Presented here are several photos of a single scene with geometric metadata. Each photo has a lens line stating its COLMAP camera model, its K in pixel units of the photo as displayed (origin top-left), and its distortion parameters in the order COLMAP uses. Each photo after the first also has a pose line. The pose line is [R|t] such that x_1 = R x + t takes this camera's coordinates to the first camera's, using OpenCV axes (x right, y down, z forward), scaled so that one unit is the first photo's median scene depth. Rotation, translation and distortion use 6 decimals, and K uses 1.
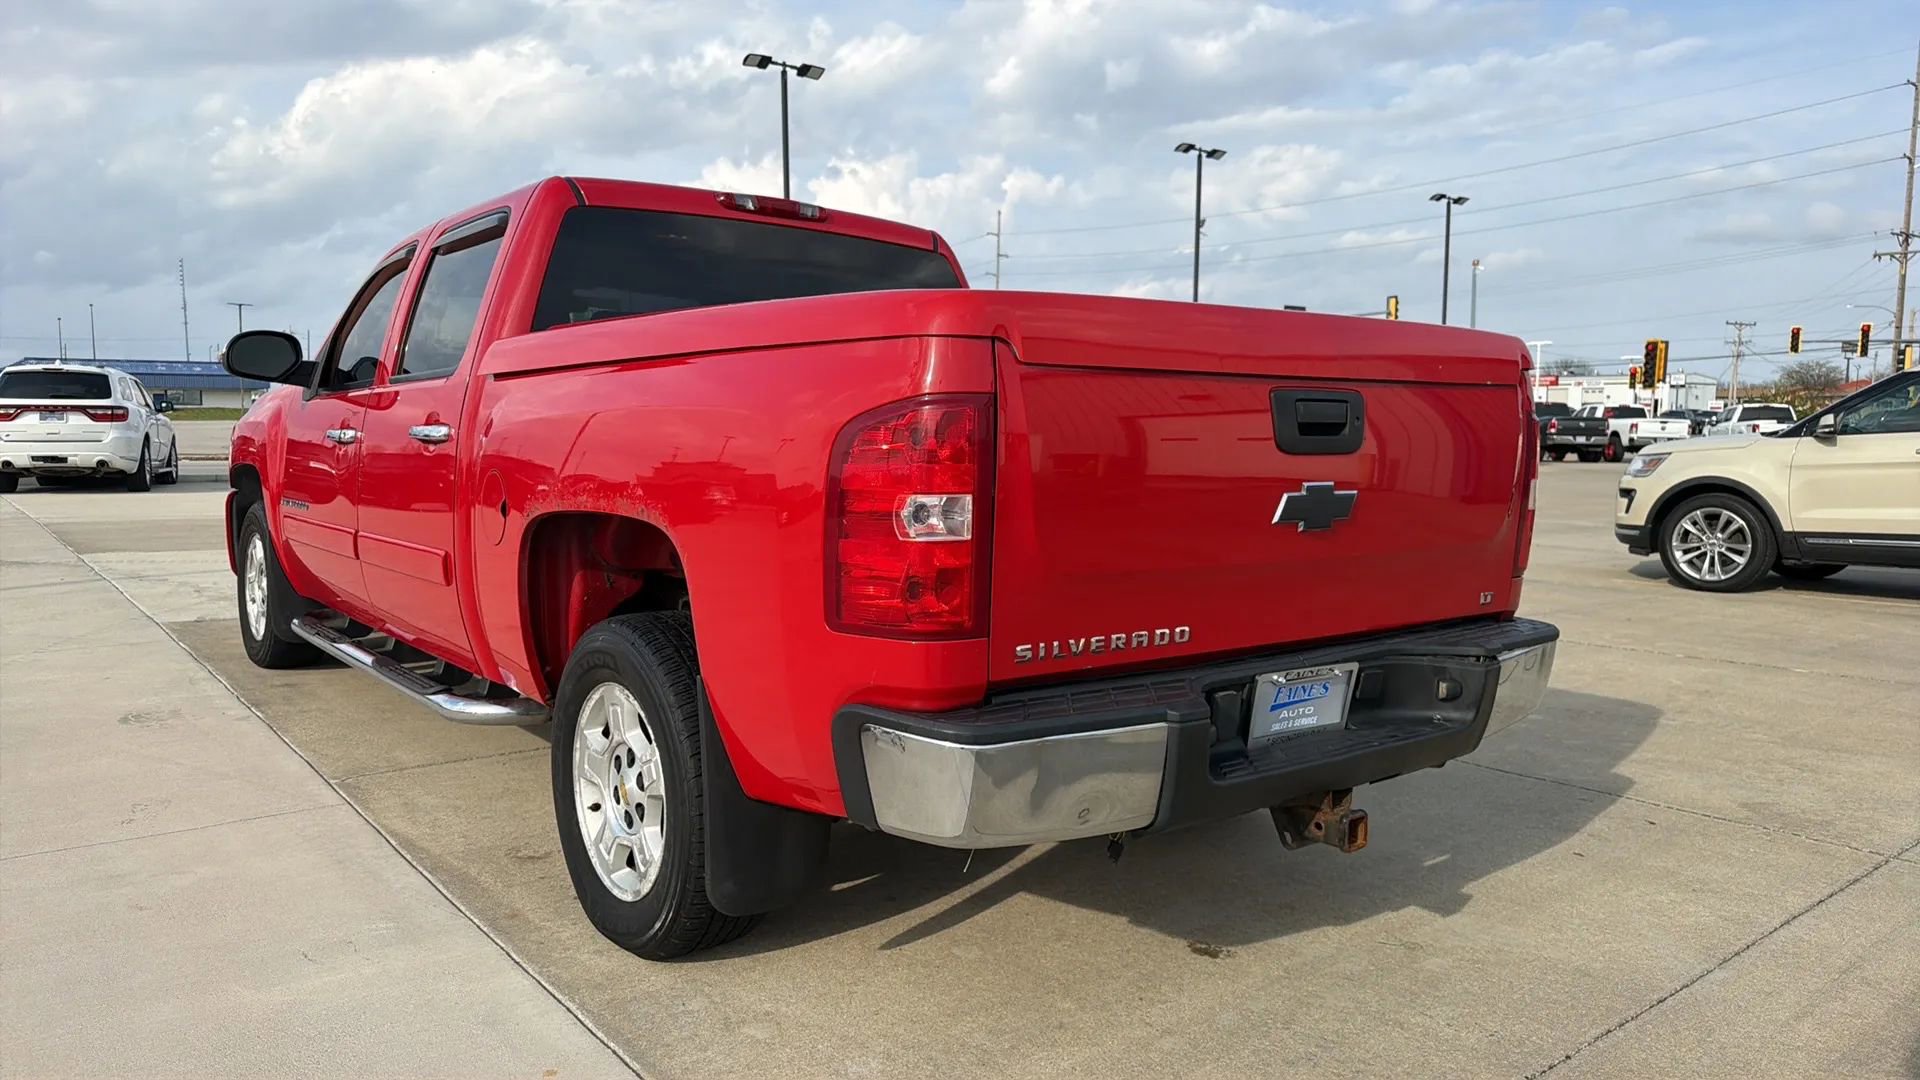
lens RADIAL K [[1295.6, 0, 934.2], [0, 1295.6, 545.7], [0, 0, 1]] dist [0.047326, -0.058603]
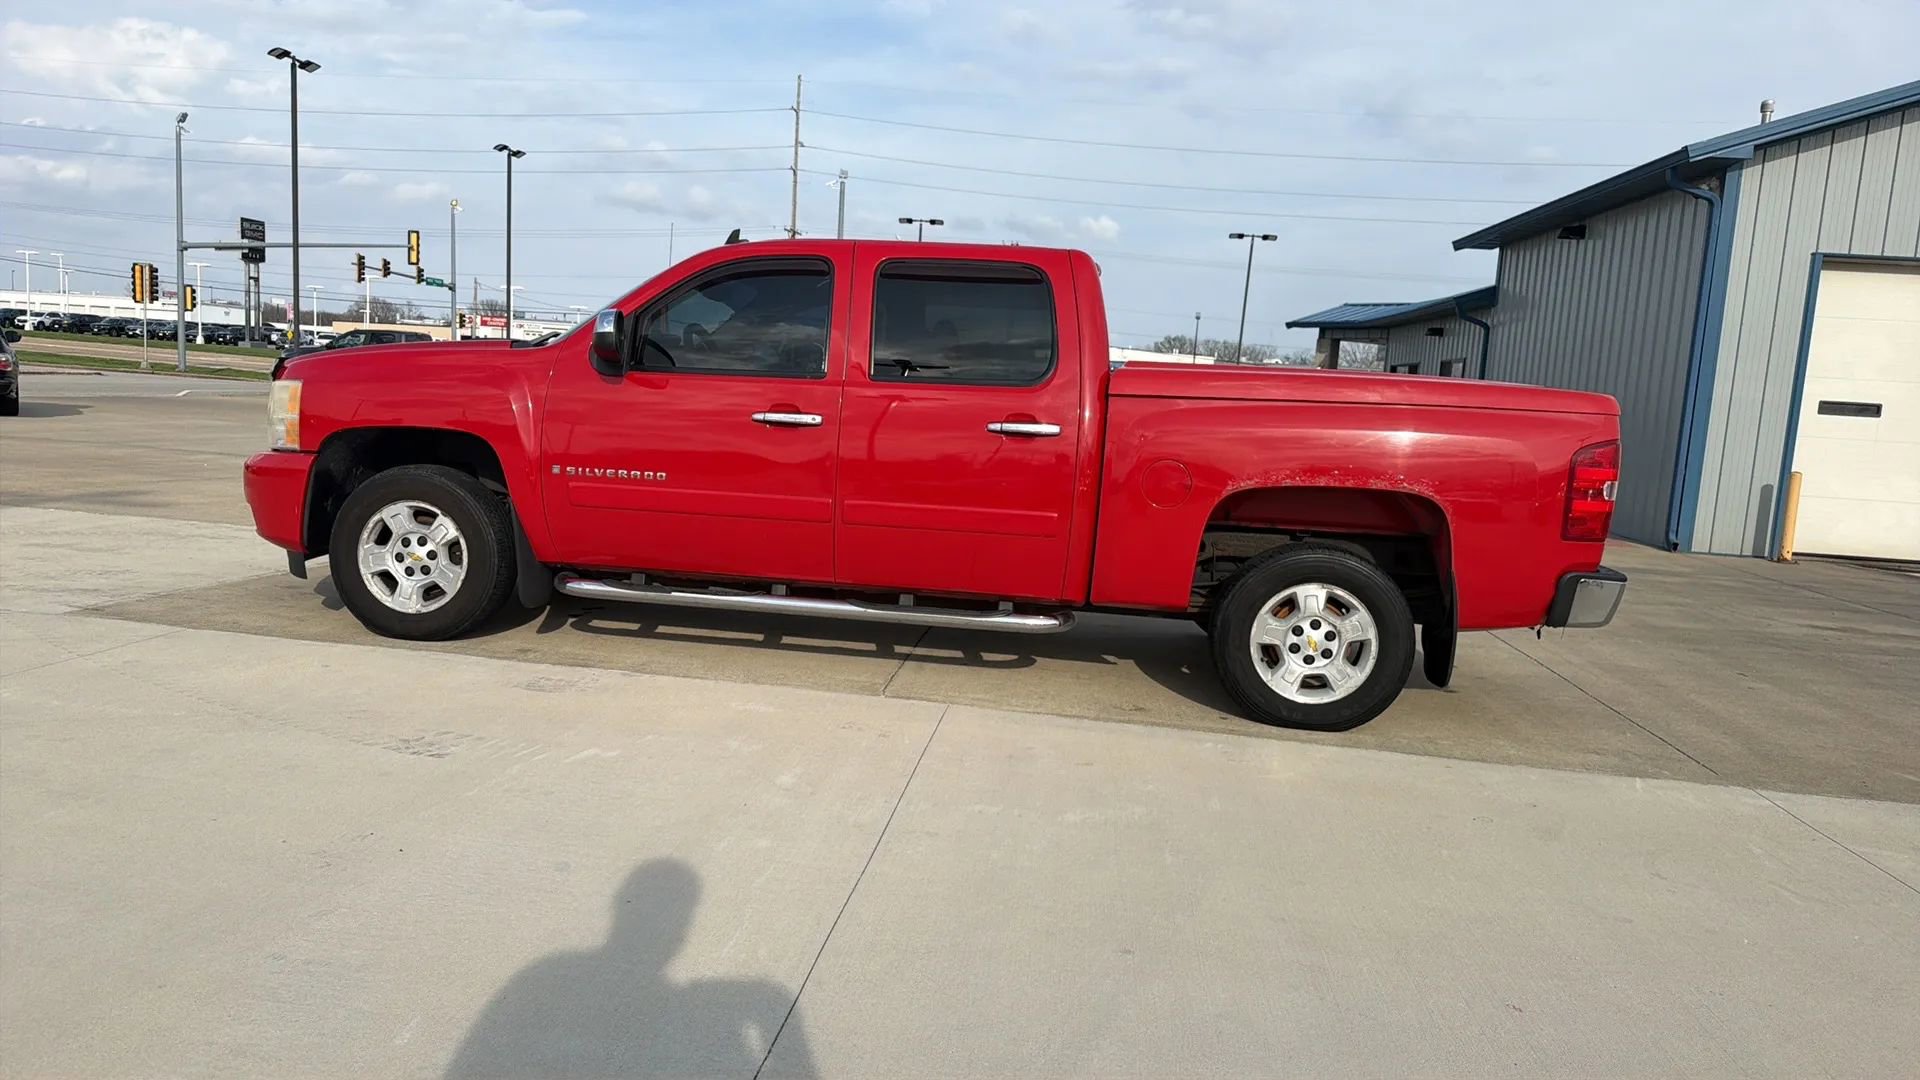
lens RADIAL K [[1288.5, 0, 934.4], [0, 1288.5, 553.9], [0, 0, 1]] dist [0.046446, -0.044212]
pose [[0.705919, -0.053649, 0.706258, -1.440043], [0.012324, 0.997907, 0.063486, -0.040663], [-0.708185, -0.036112, 0.705102, 0.096872]]
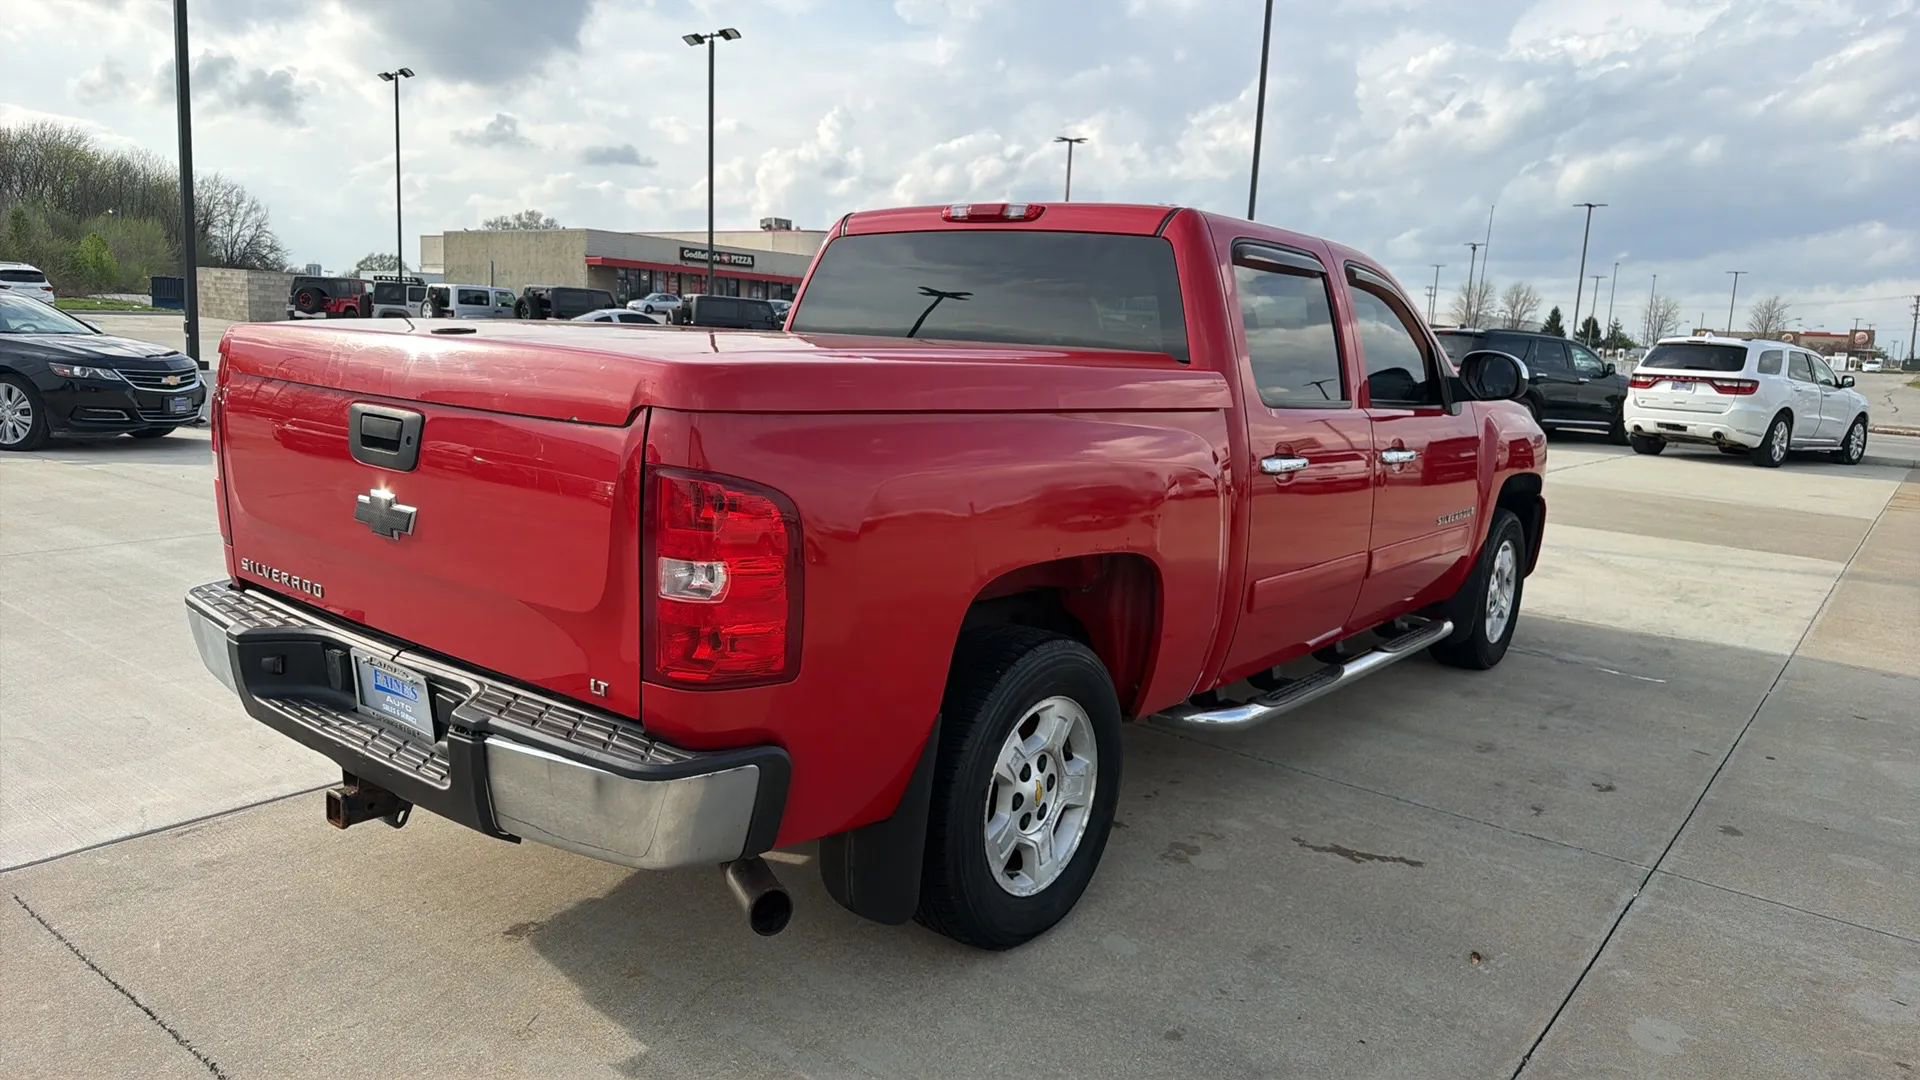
lens RADIAL K [[1295.6, 0, 939.9], [0, 1295.6, 506.4], [0, 0, 1]] dist [0.047326, -0.058603]
pose [[0.234084, 0.136701, -0.962558, 0.994915], [-0.139477, 0.984546, 0.105904, -0.149178], [0.962160, 0.109464, 0.249533, 0.806199]]
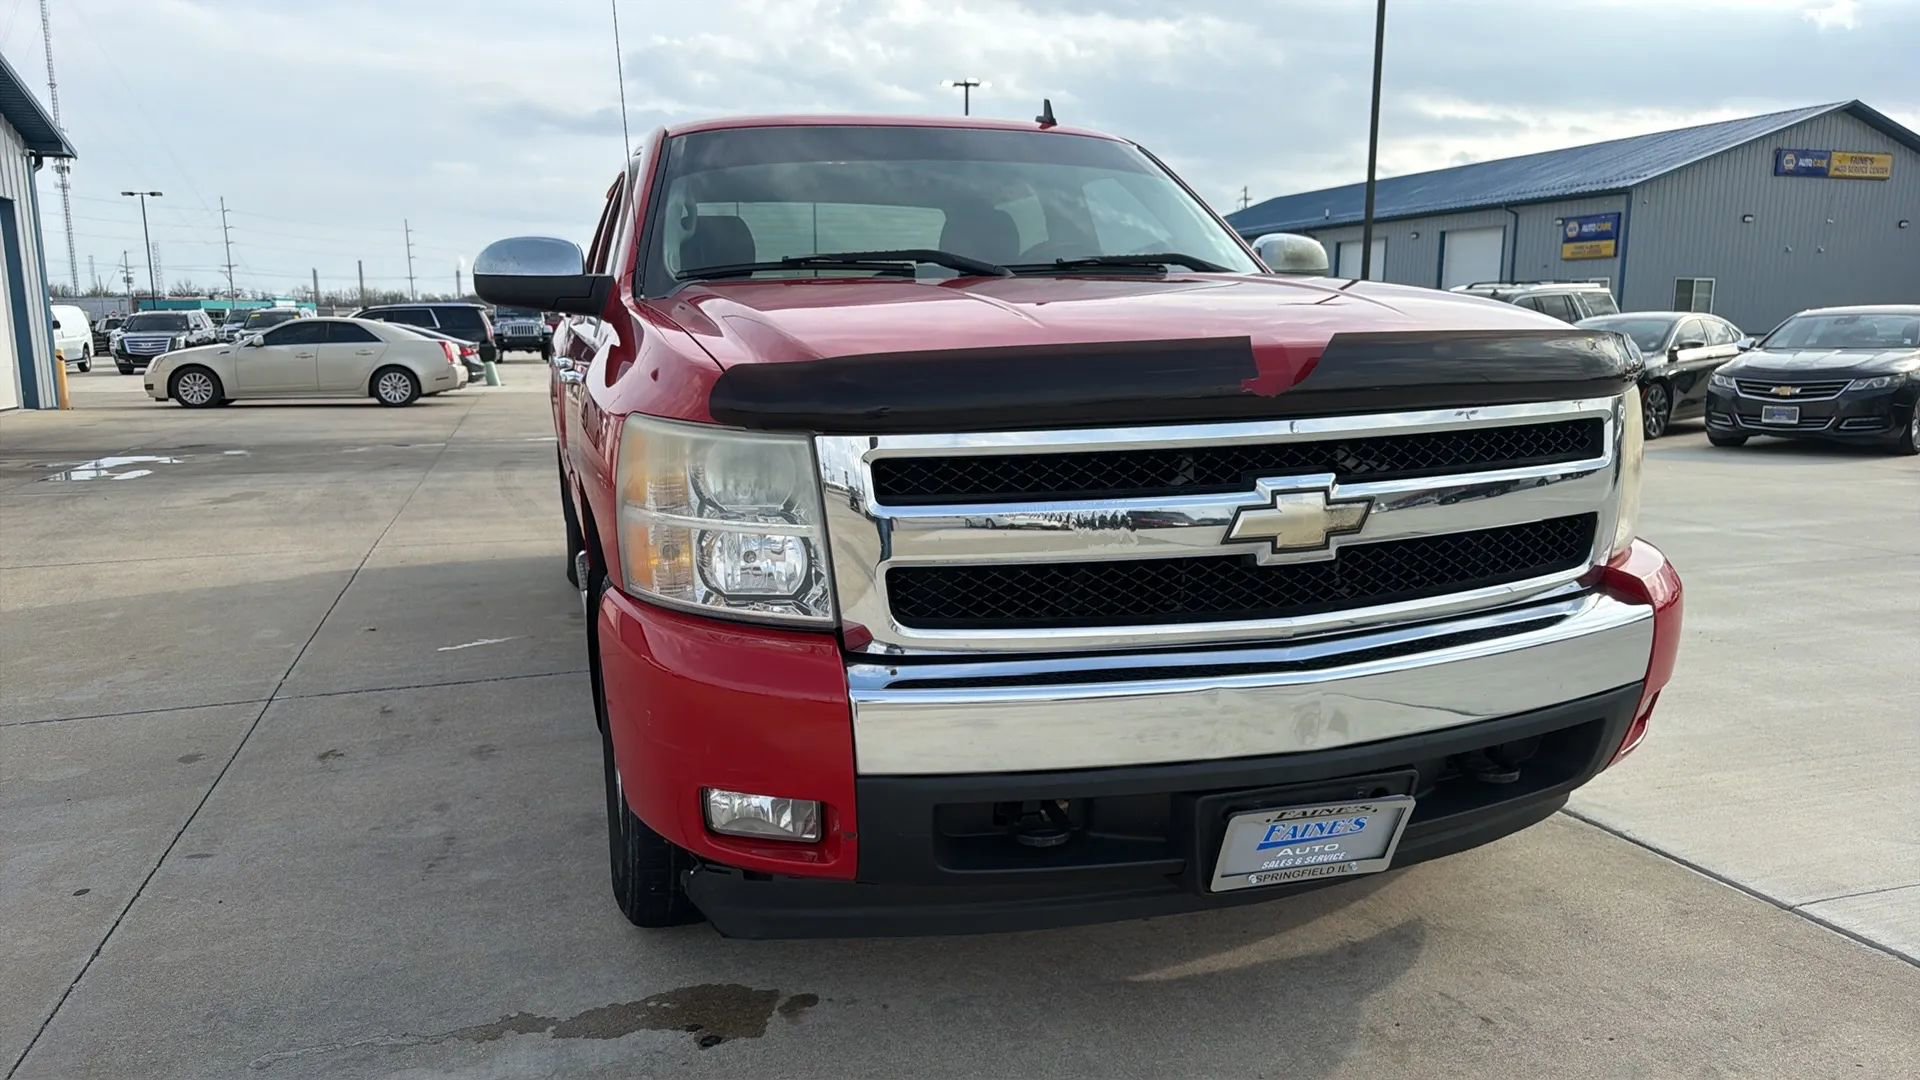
lens RADIAL K [[1295.6, 0, 926.4], [0, 1295.6, 561.1], [0, 0, 1]] dist [0.047326, -0.058603]
pose [[-0.931768, -0.064414, 0.357294, -0.811330], [0.036581, 0.962469, 0.268916, -0.260226], [-0.361207, 0.263638, -0.894441, 2.461802]]
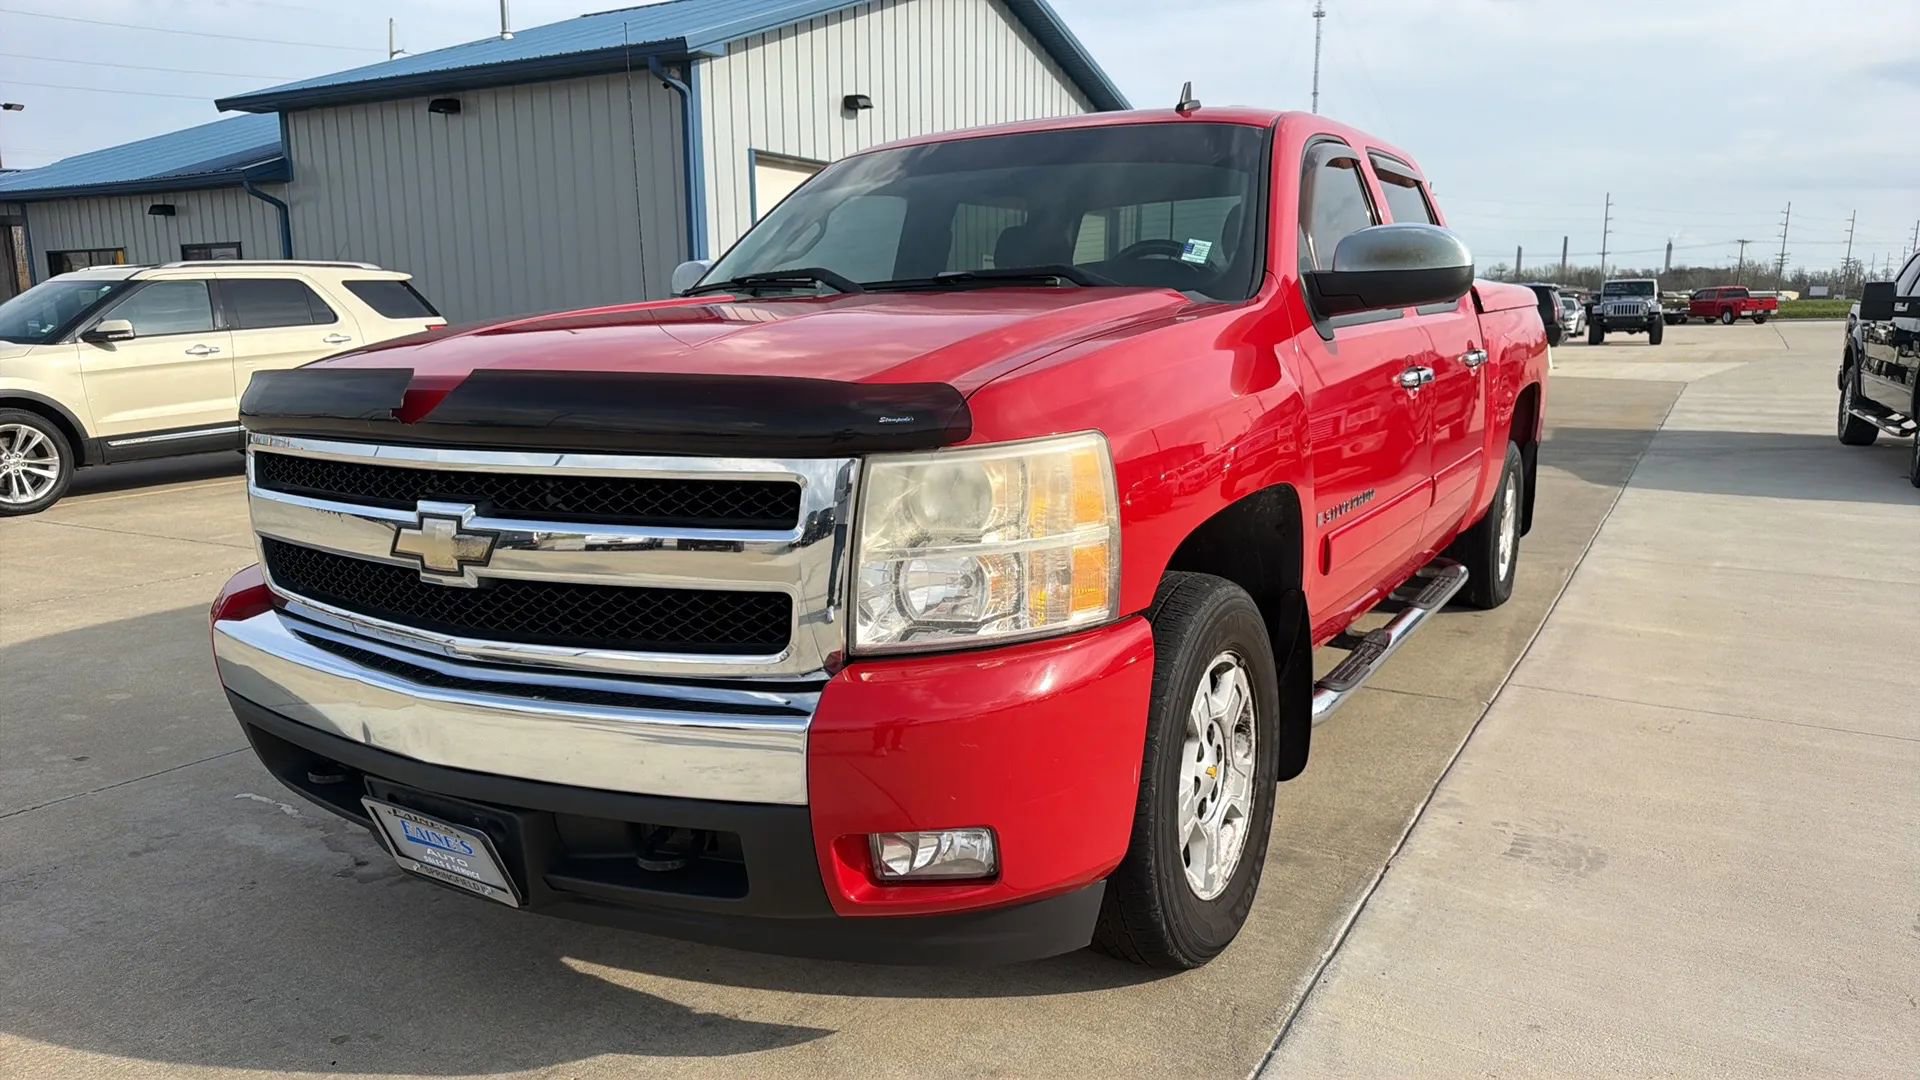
lens RADIAL K [[1295.6, 0, 969.0], [0, 1295.6, 546.9], [0, 0, 1]] dist [0.047326, -0.058603]
pose [[-0.365280, -0.172114, 0.914848, -1.371256], [0.092897, 0.971114, 0.219791, -0.228476], [-0.926251, 0.165272, -0.338740, 1.895777]]
